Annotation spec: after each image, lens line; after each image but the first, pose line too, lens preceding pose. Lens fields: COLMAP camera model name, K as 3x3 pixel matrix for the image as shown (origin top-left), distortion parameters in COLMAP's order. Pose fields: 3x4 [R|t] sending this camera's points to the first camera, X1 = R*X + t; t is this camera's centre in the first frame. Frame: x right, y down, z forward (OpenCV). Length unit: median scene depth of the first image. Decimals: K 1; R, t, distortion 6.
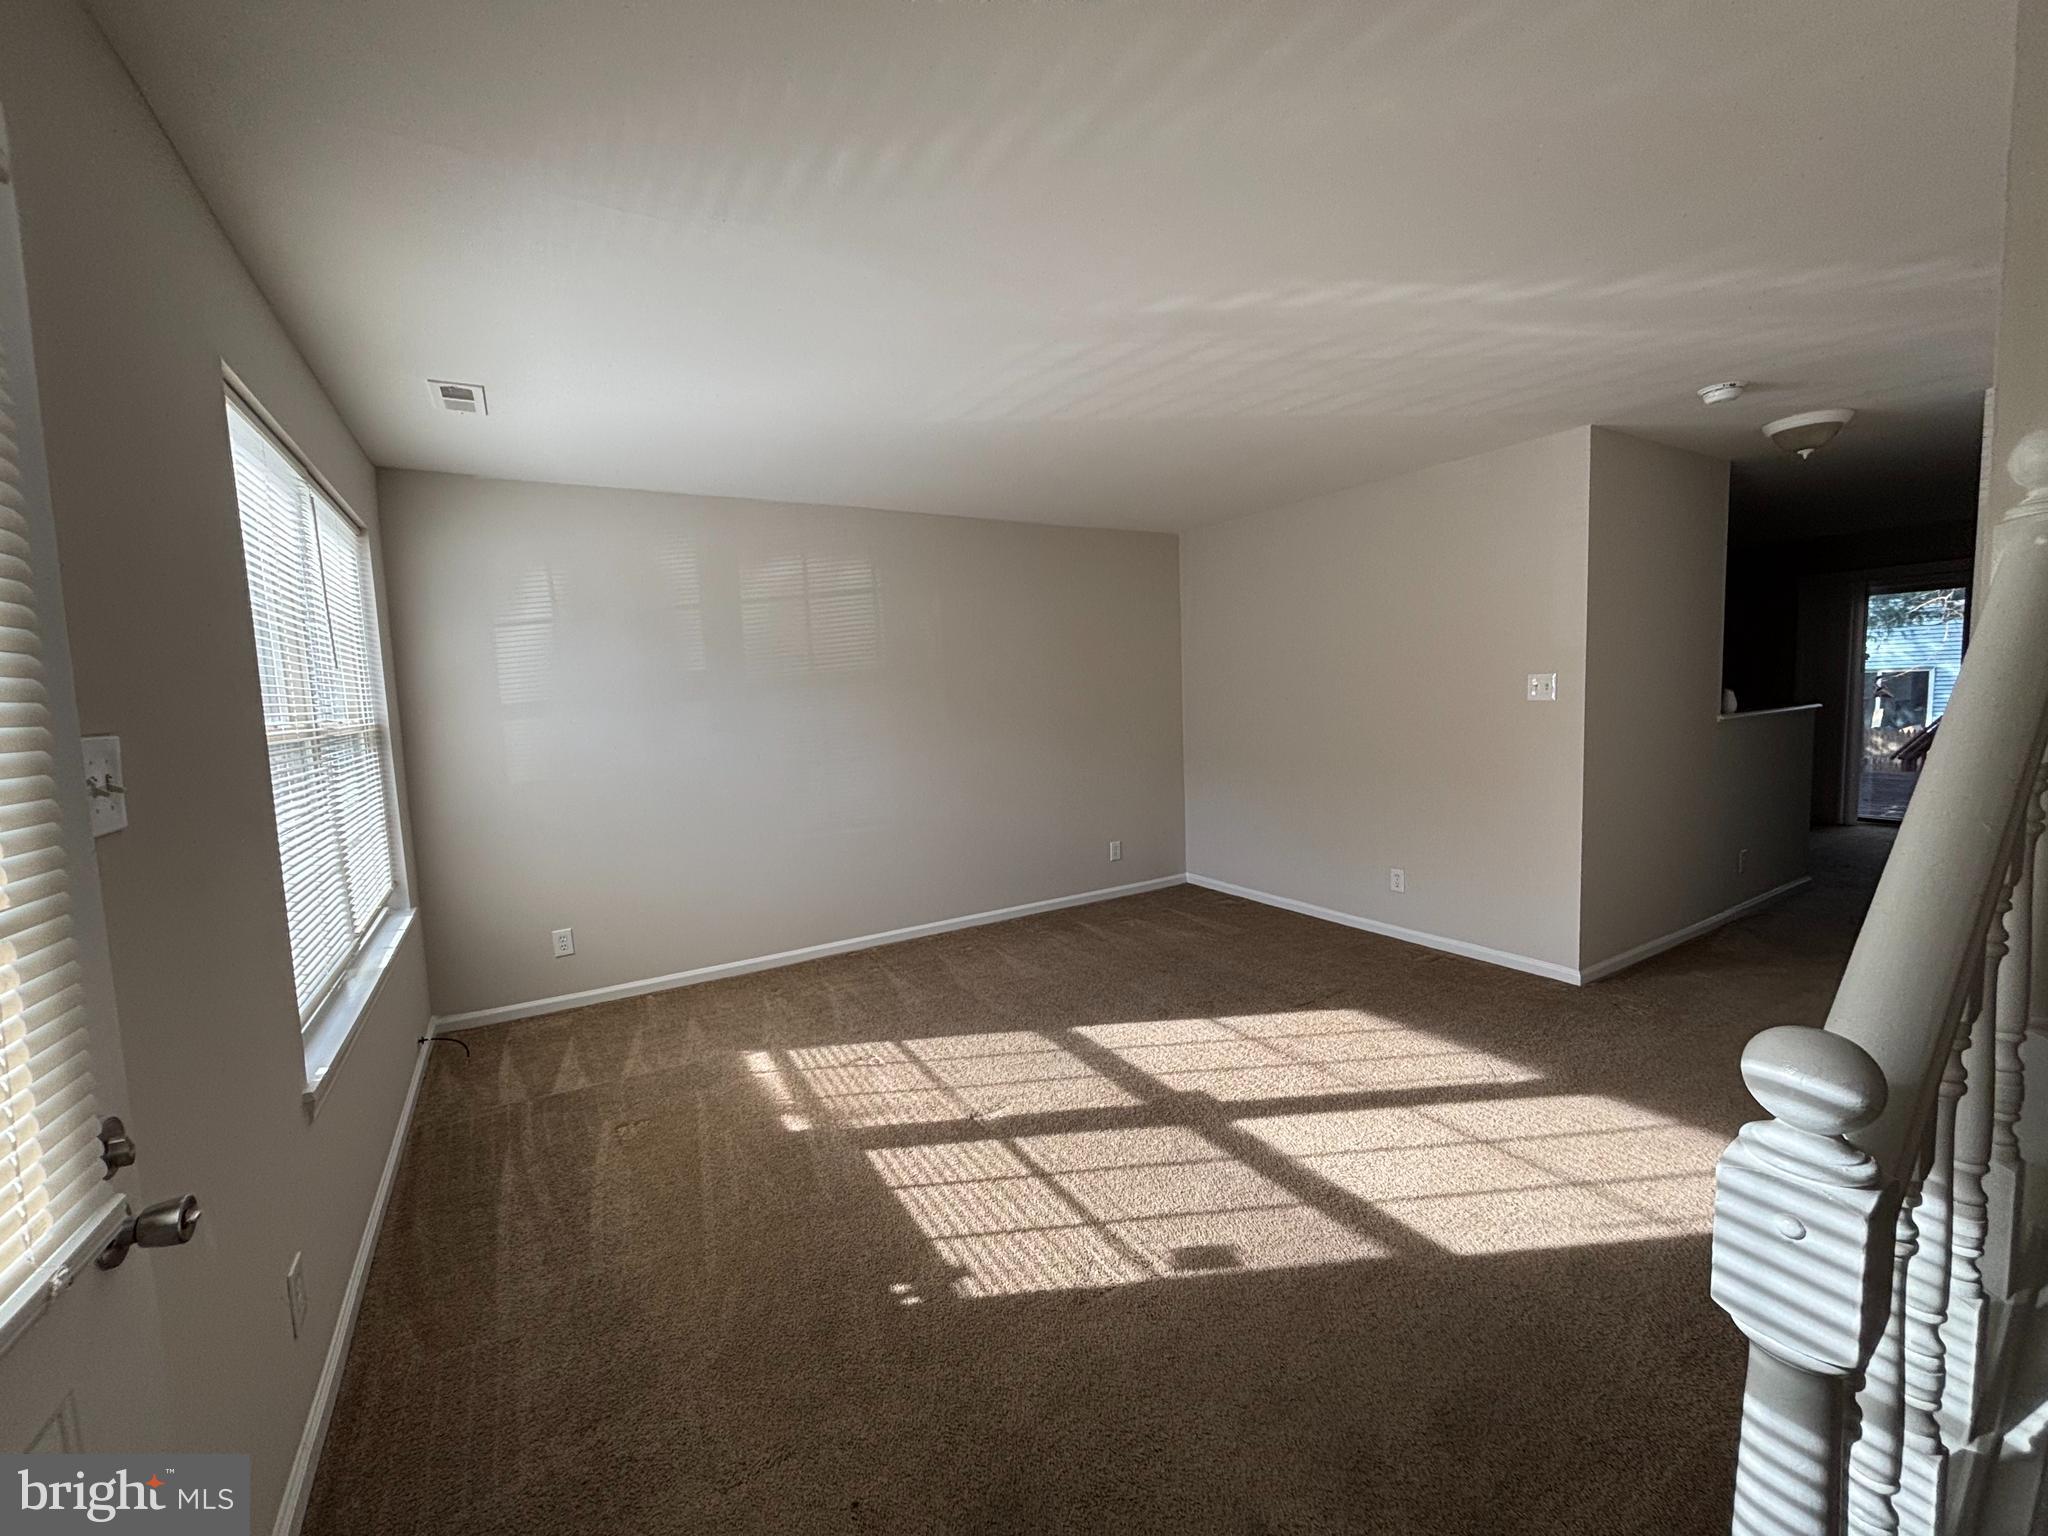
lens RADIAL K [[830.5, 0, 1018.3], [0, 830.5, 770.4], [0, 0, 1]] dist [-0.014887, 0.007632]
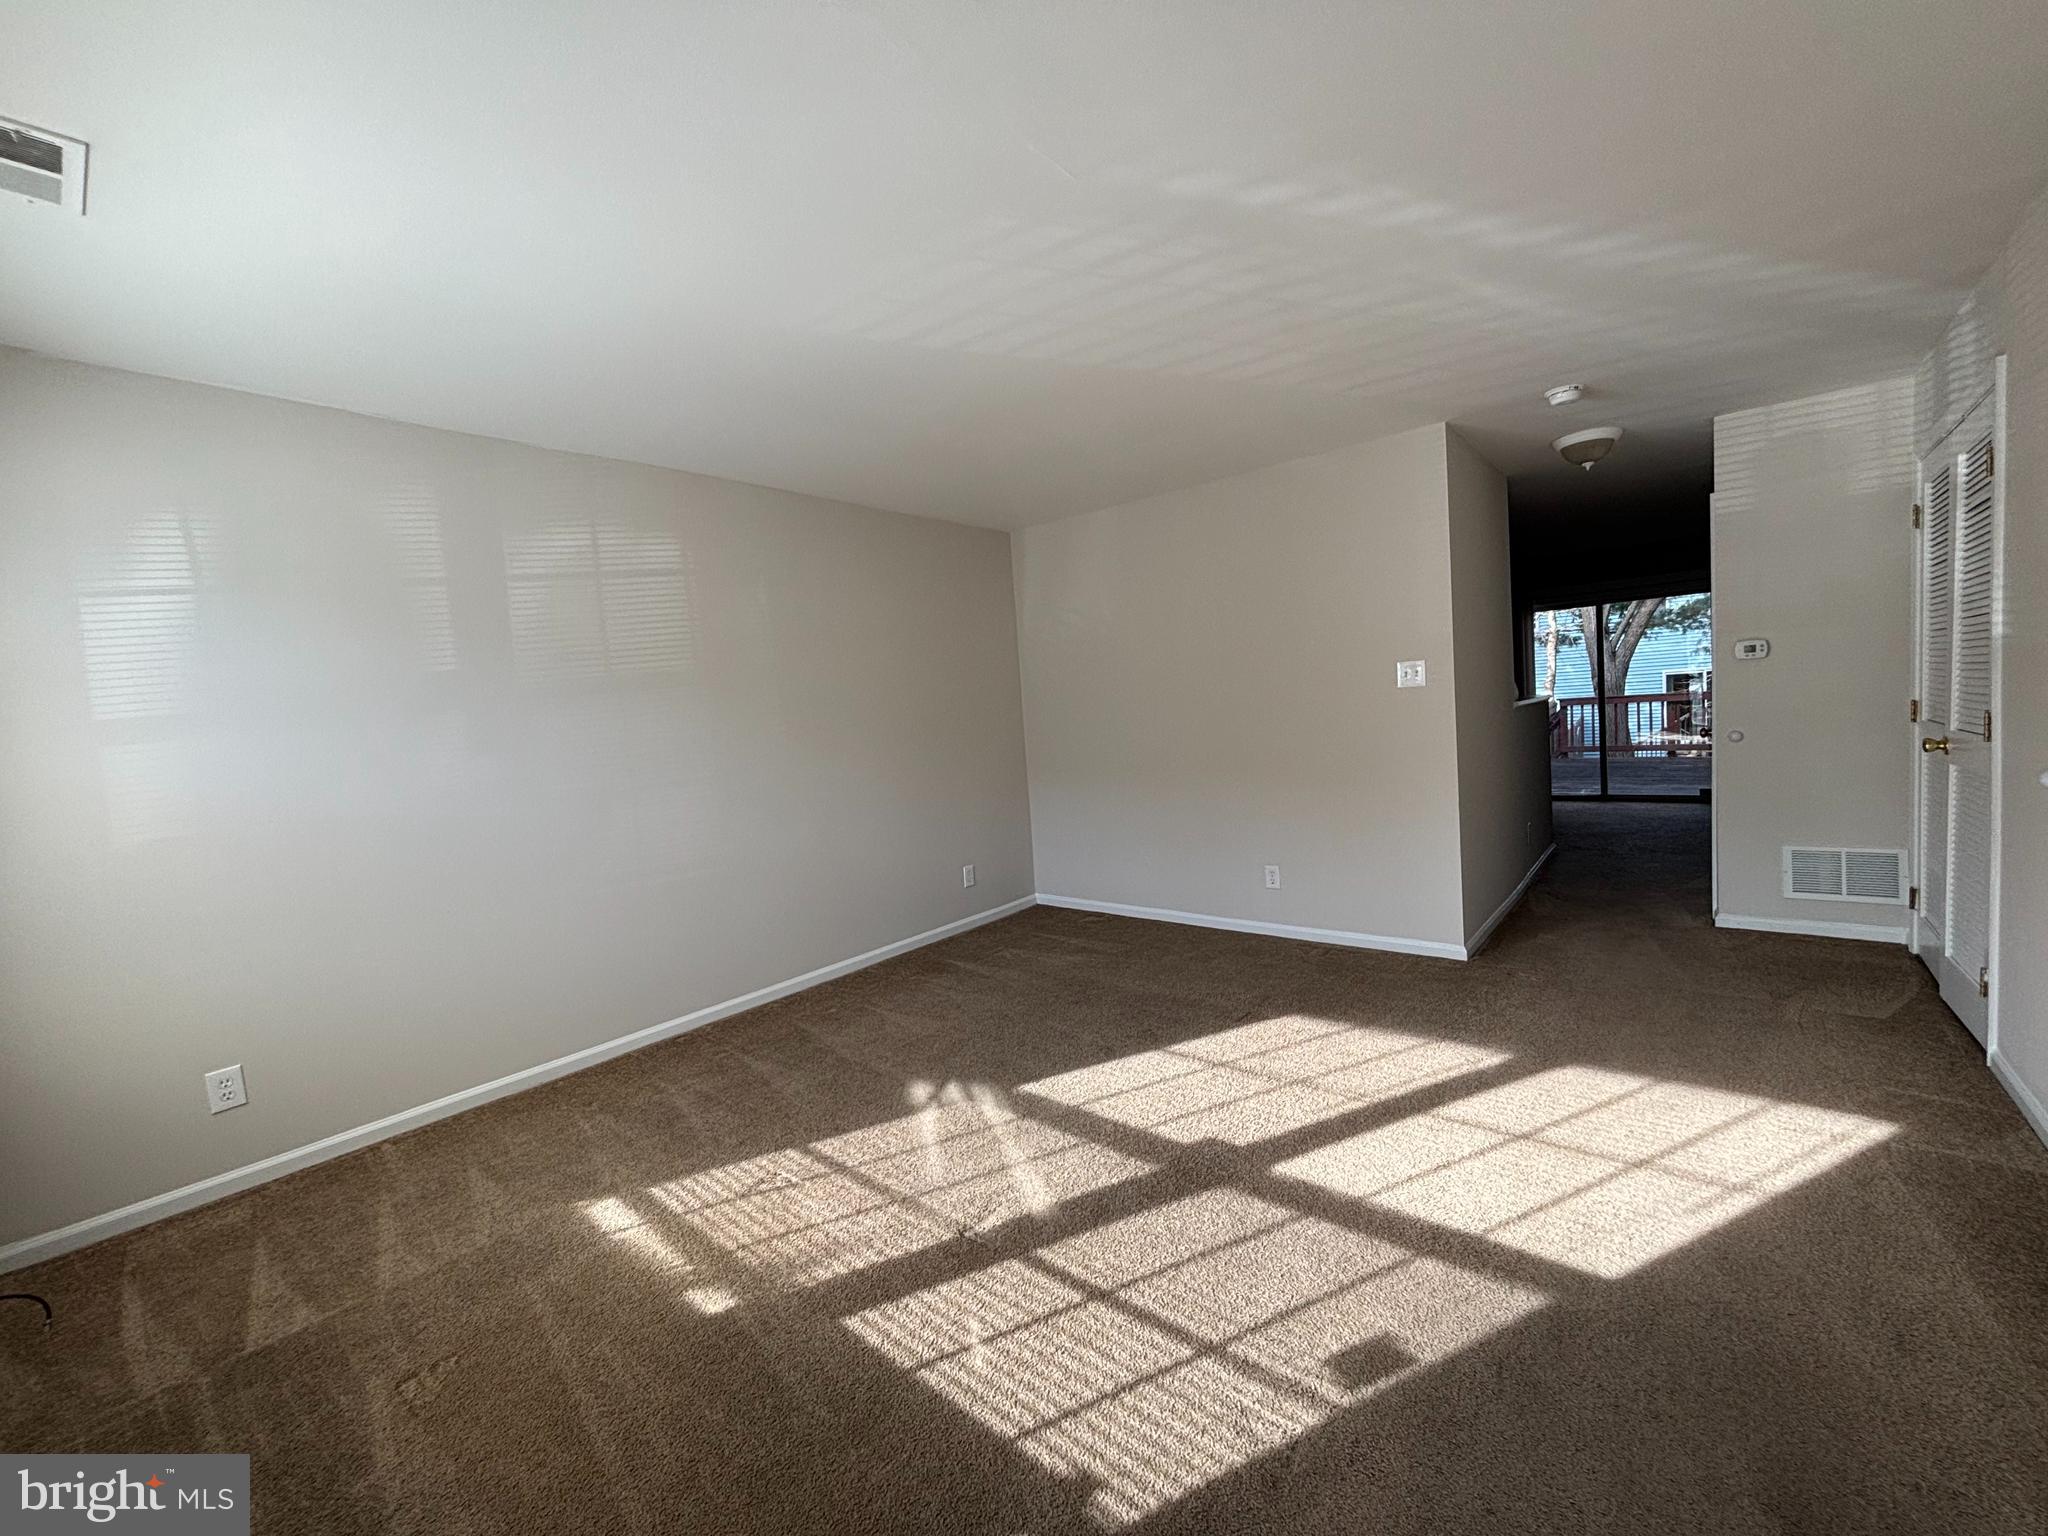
lens RADIAL K [[830.5, 0, 1018.3], [0, 830.5, 770.4], [0, 0, 1]] dist [-0.014887, 0.007632]
pose [[0.944216, -0.049517, 0.325583, -0.213212], [0.062920, 0.997544, -0.030759, 0.024973], [-0.323260, 0.049529, 0.945013, 0.235152]]
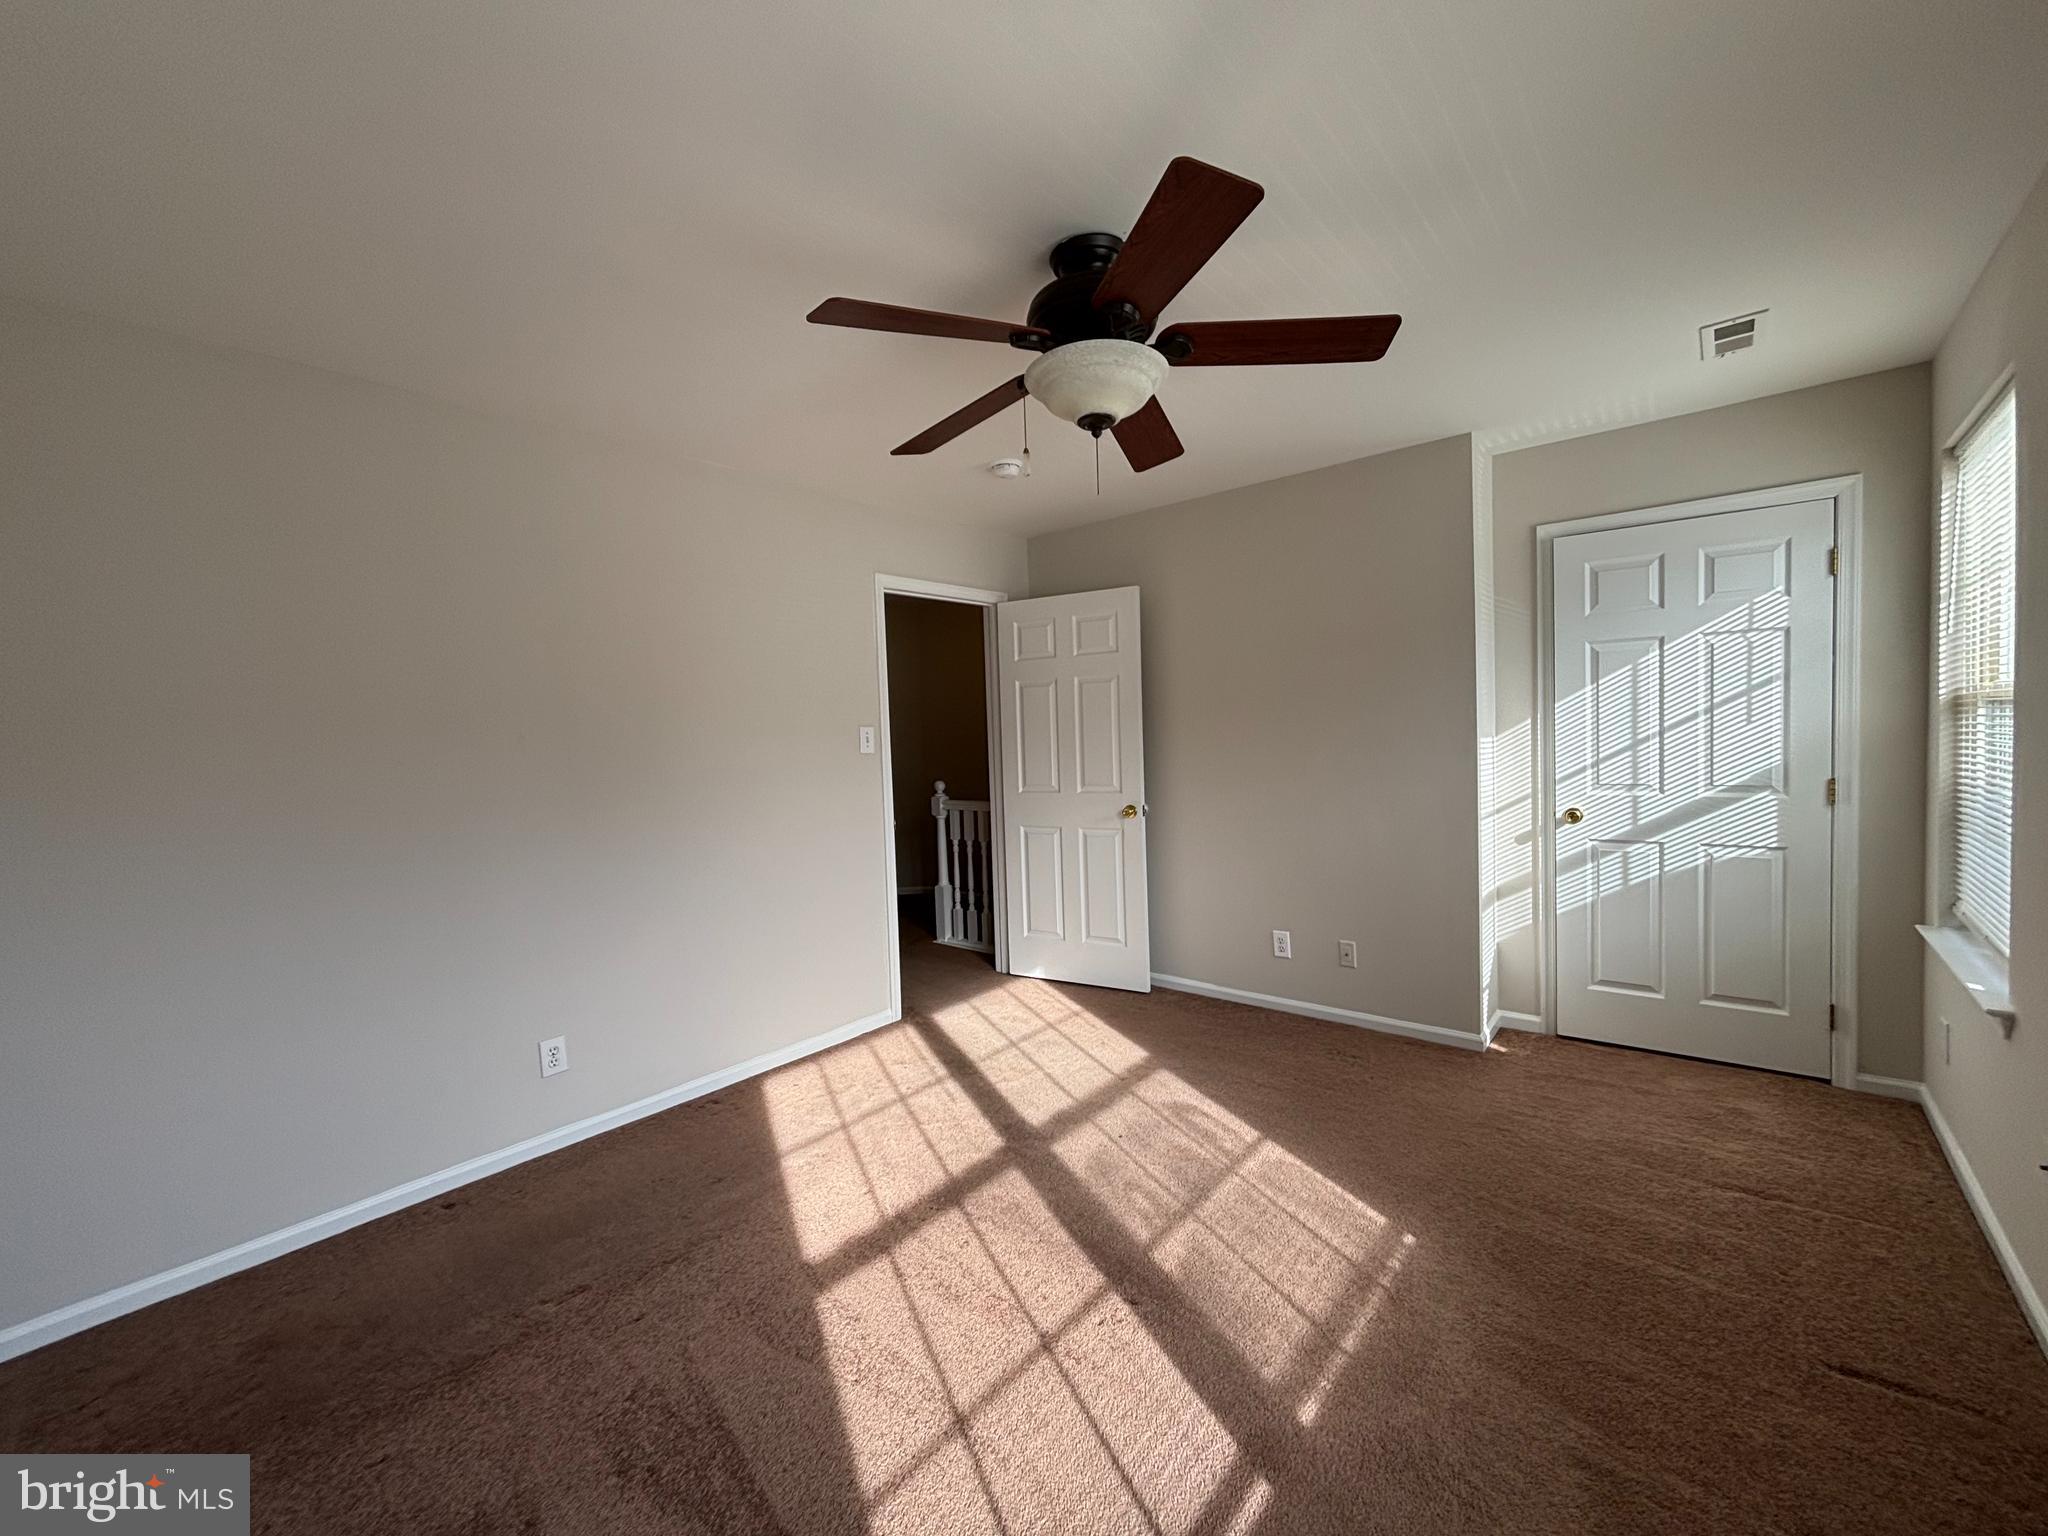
lens RADIAL K [[830.5, 0, 1018.3], [0, 830.5, 770.4], [0, 0, 1]] dist [-0.014887, 0.007632]
pose [[-0.334152, 0.009950, 0.942467, -0.662499], [0.134957, 0.990145, 0.037396, -0.064222], [-0.932807, 0.139689, -0.332202, 1.165029]]
